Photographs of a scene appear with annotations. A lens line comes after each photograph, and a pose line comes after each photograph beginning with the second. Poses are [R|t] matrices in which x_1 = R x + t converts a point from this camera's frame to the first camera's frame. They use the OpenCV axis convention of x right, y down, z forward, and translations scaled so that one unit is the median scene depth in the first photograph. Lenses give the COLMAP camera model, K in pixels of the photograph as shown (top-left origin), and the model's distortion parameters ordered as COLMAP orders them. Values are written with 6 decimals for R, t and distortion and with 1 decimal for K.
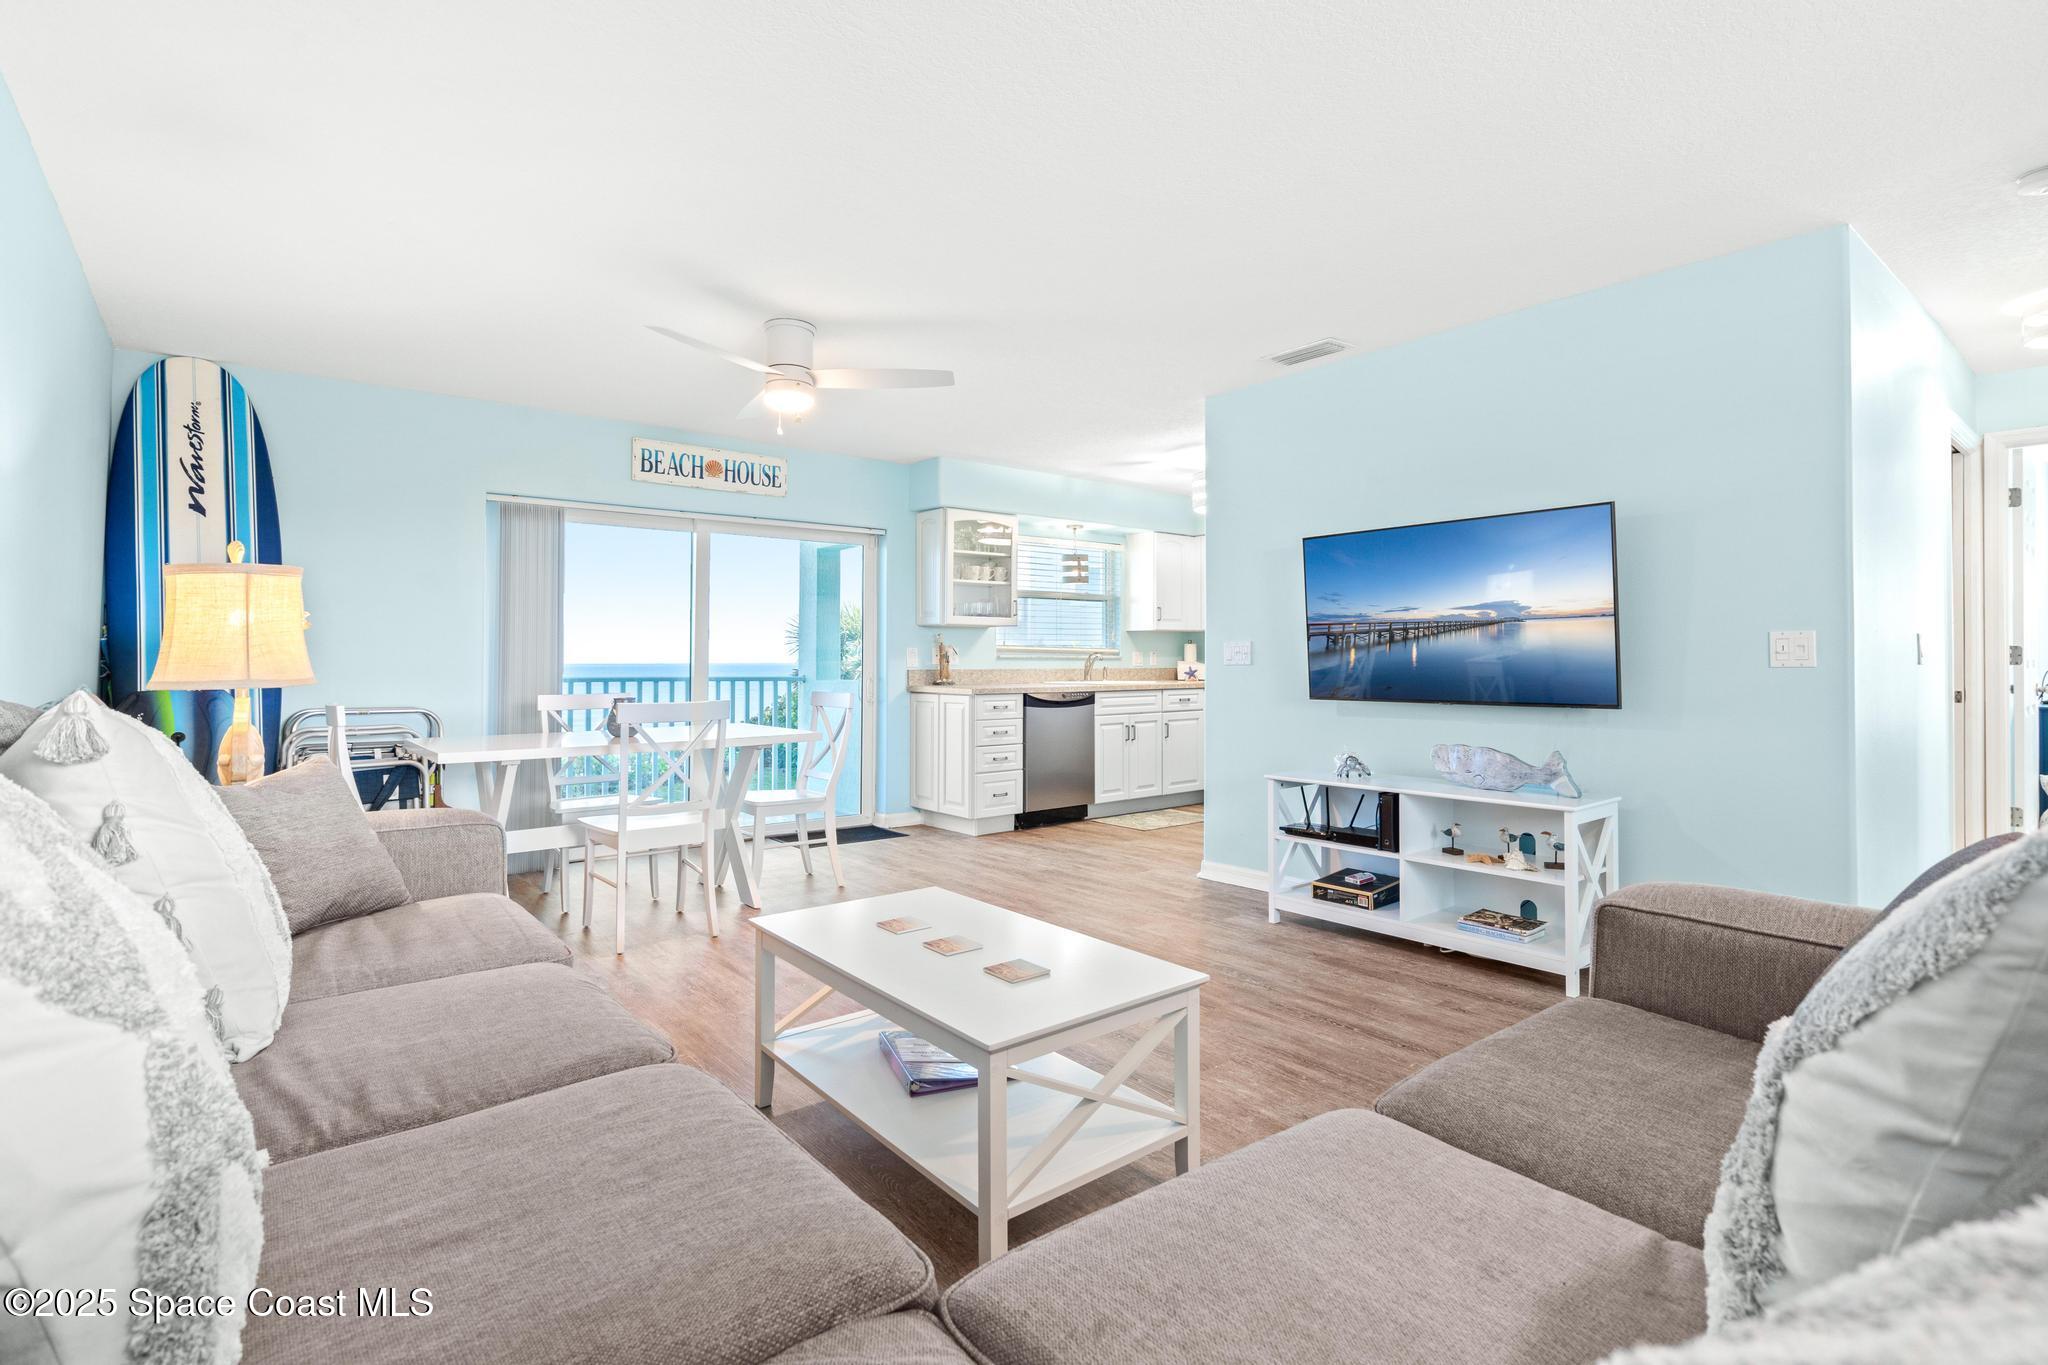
lens RADIAL K [[954.5, 0, 1035.6], [0, 954.5, 663.9], [0, 0, 1]] dist [-0.000859, 0.000620]
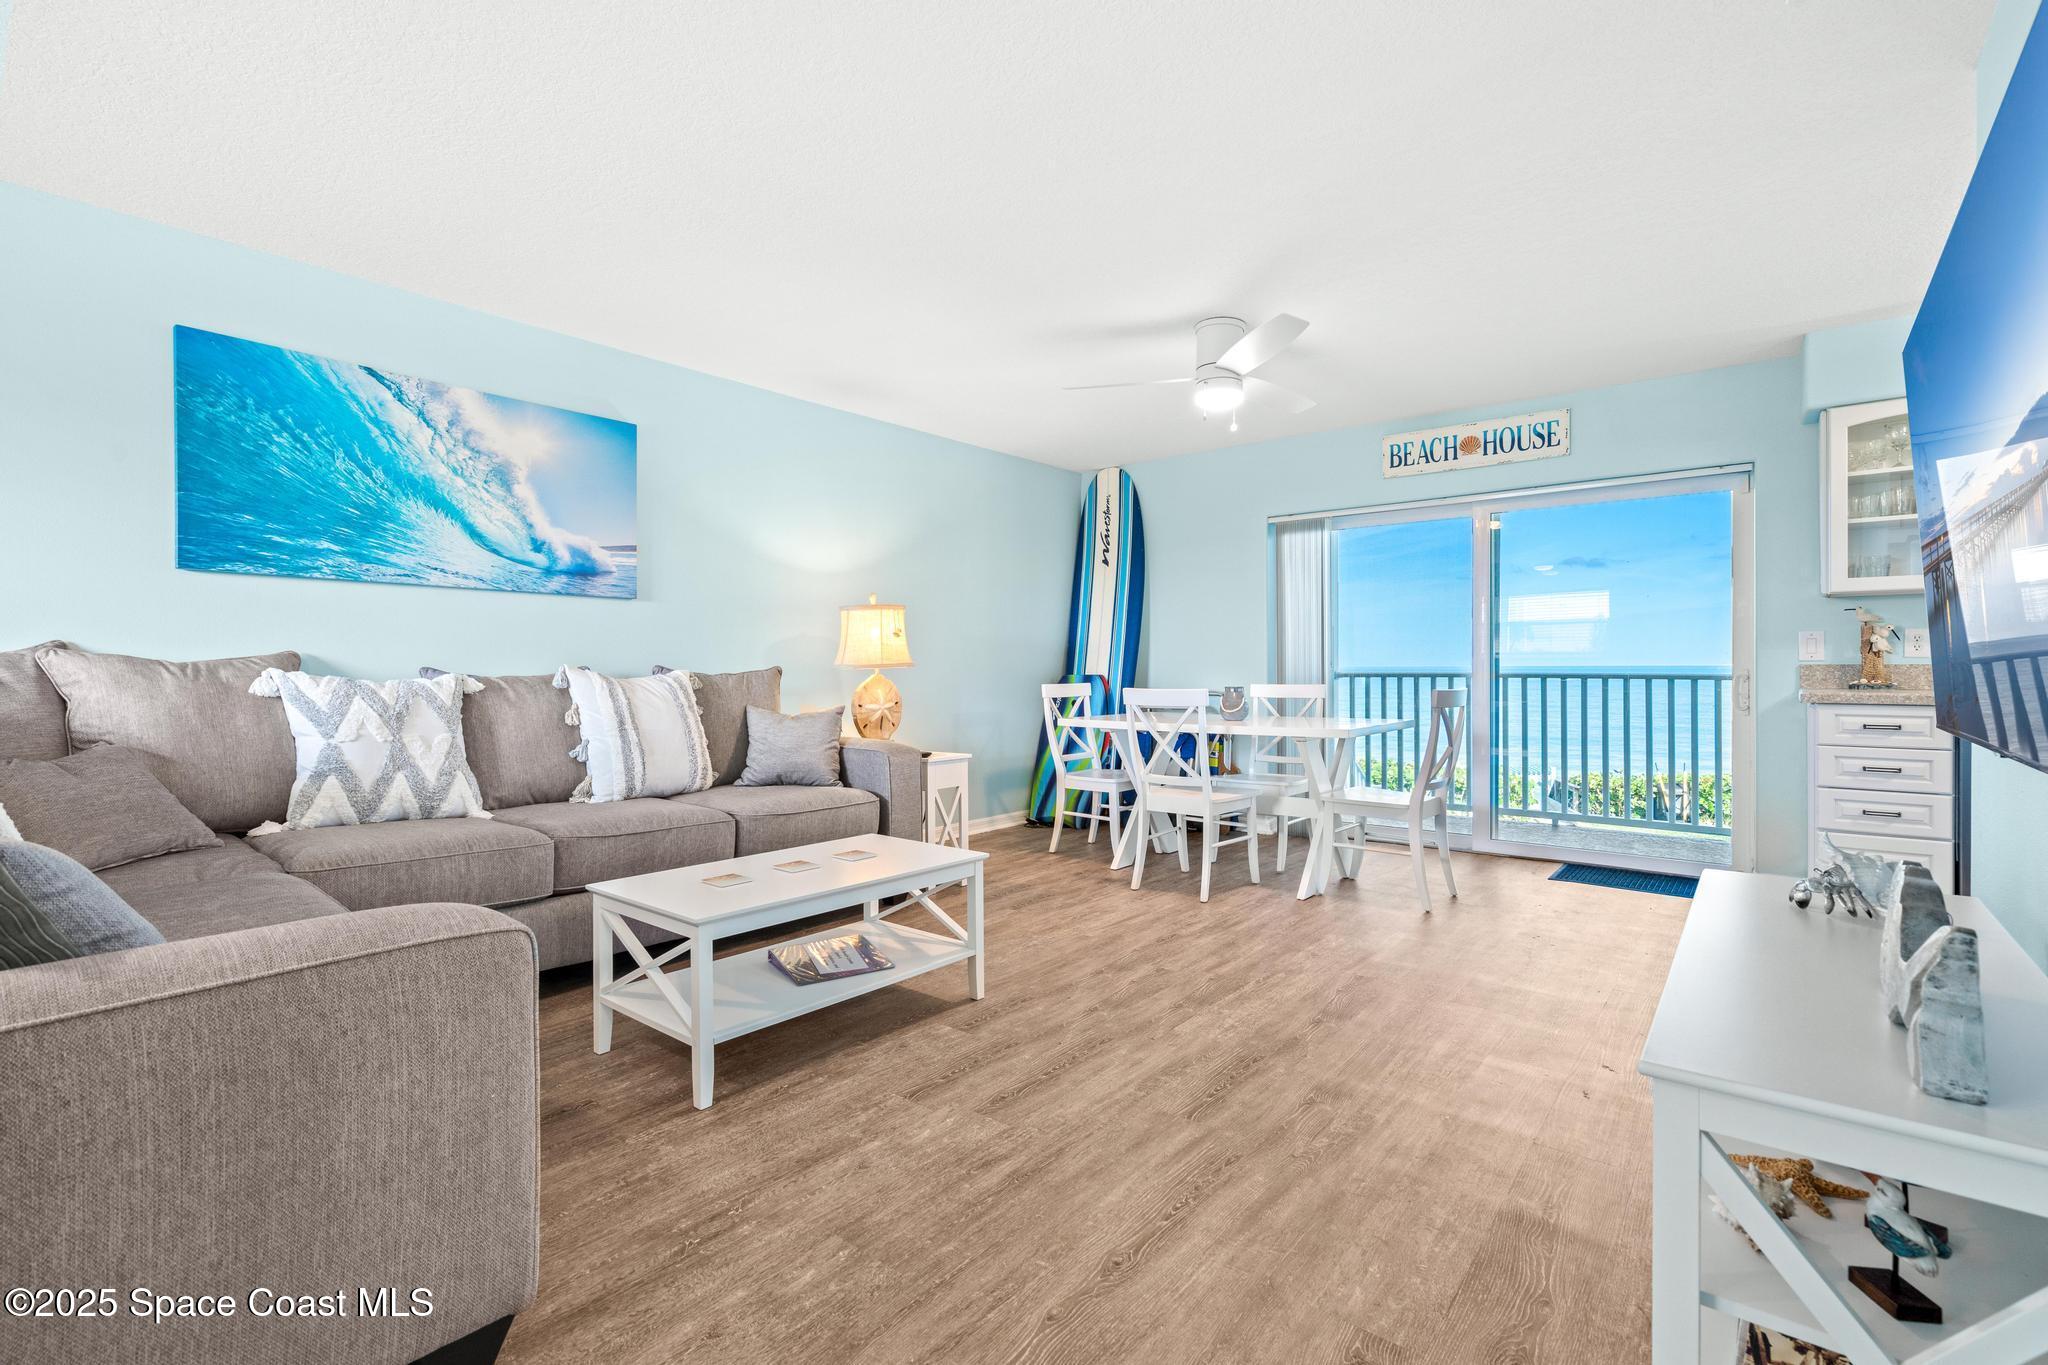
lens RADIAL K [[943.4, 0, 1016.7], [0, 943.4, 667.4], [0, 0, 1]] dist [-0.000096, 0.000685]
pose [[0.190991, 0.001695, -0.981590, 0.608204], [-0.001107, 0.999998, 0.001511, 0.010986], [0.981591, 0.000798, 0.190993, 0.515409]]
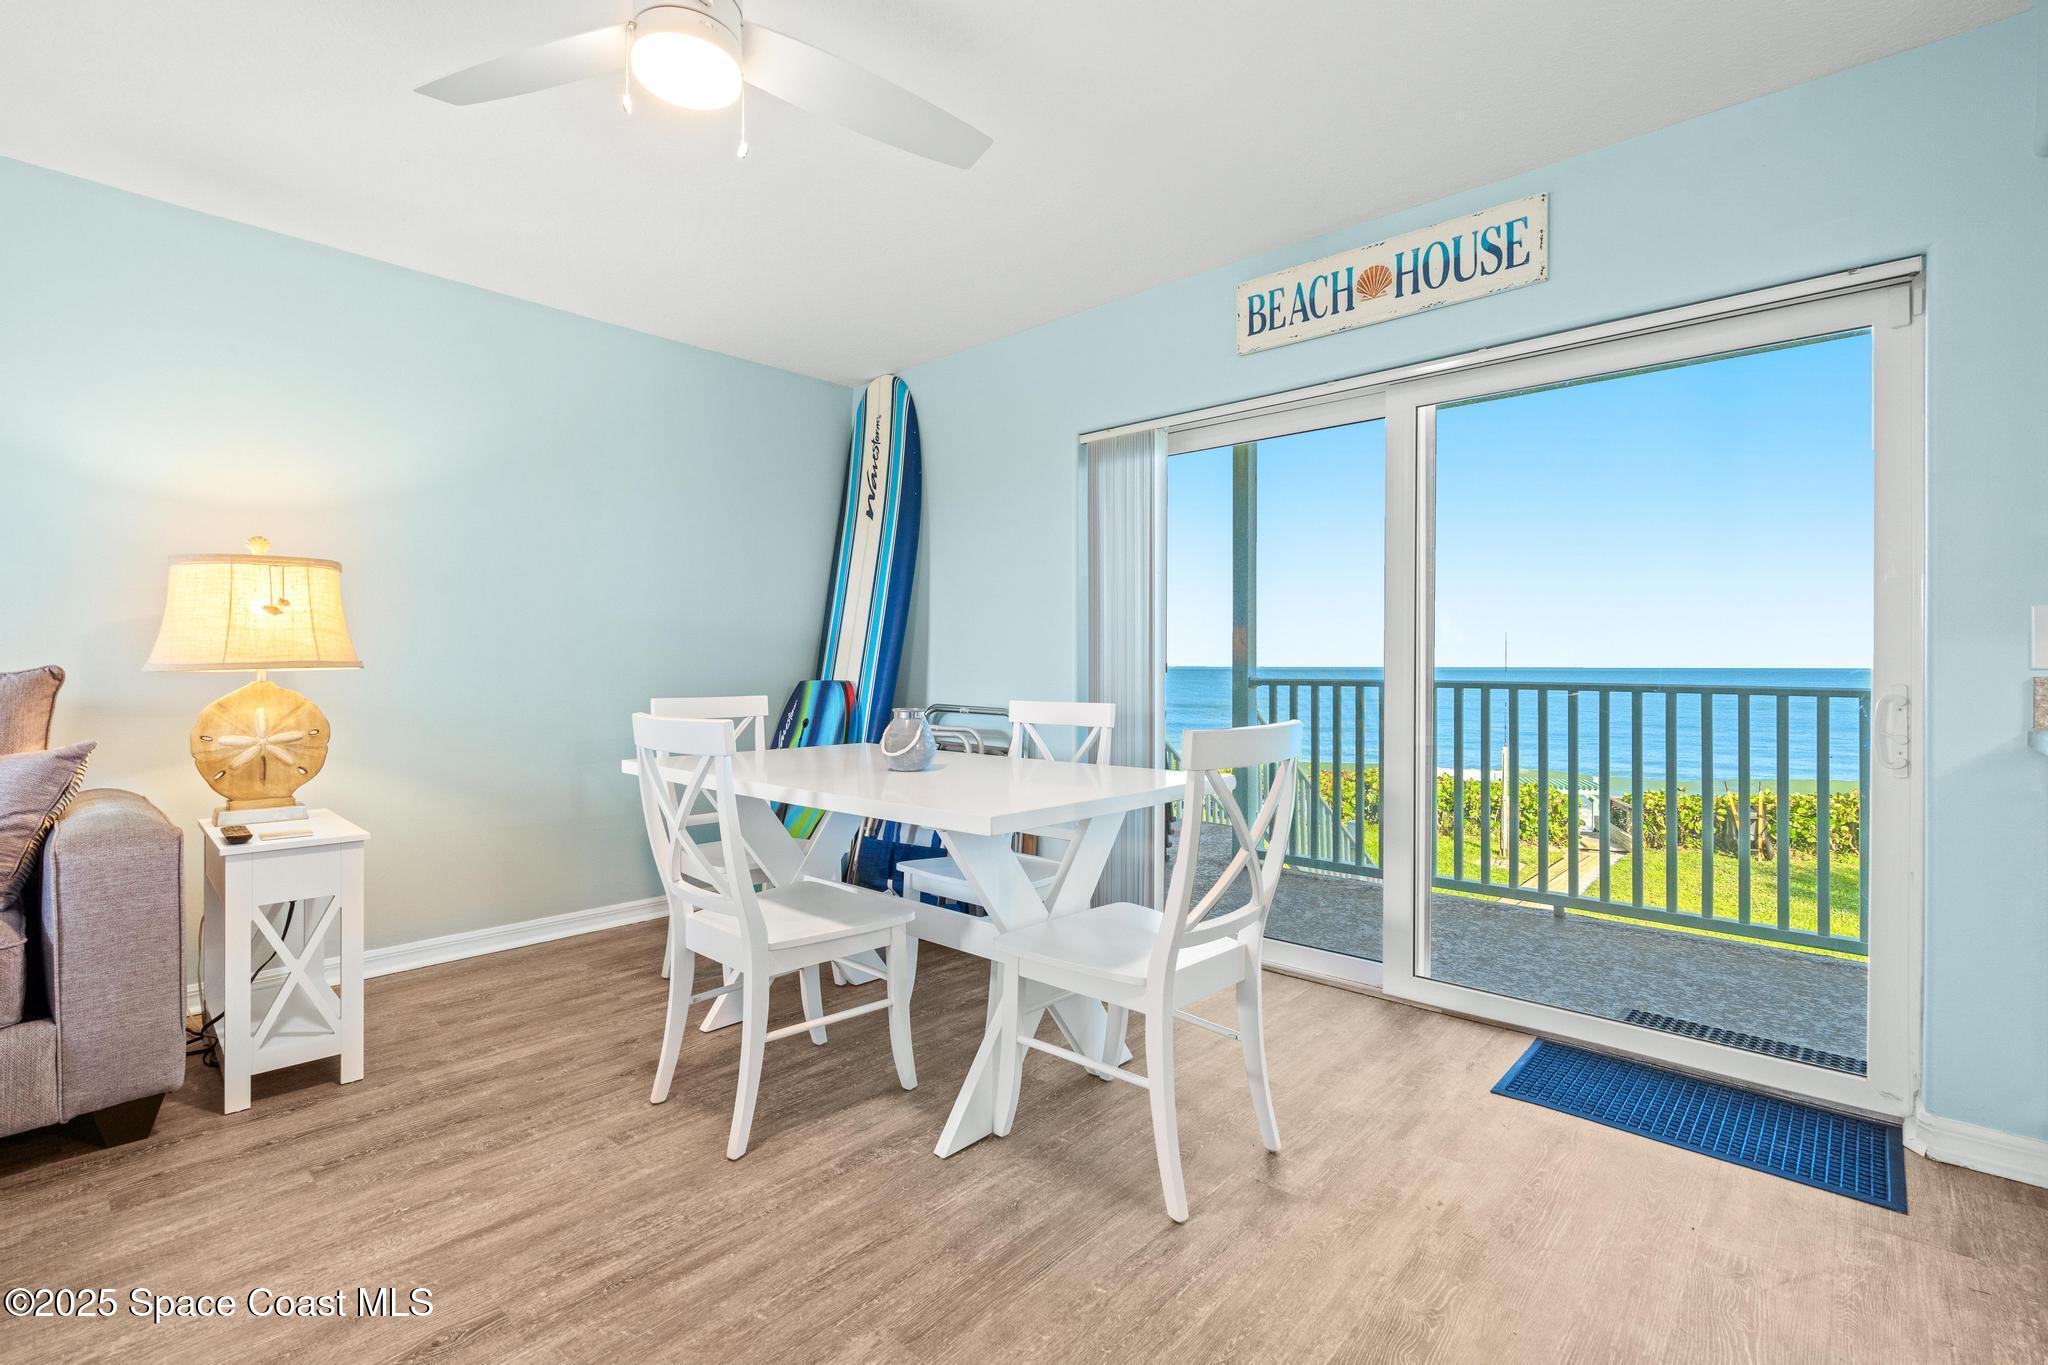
lens RADIAL K [[932.4, 0, 1016.6], [0, 932.4, 666.2], [0, 0, 1]] dist [-0.001813, 0.000625]
pose [[0.134550, 0.002343, -0.990904, 0.178744], [-0.007877, 0.999968, 0.001295, 0.006295], [0.990875, 0.007631, 0.134565, 0.957939]]
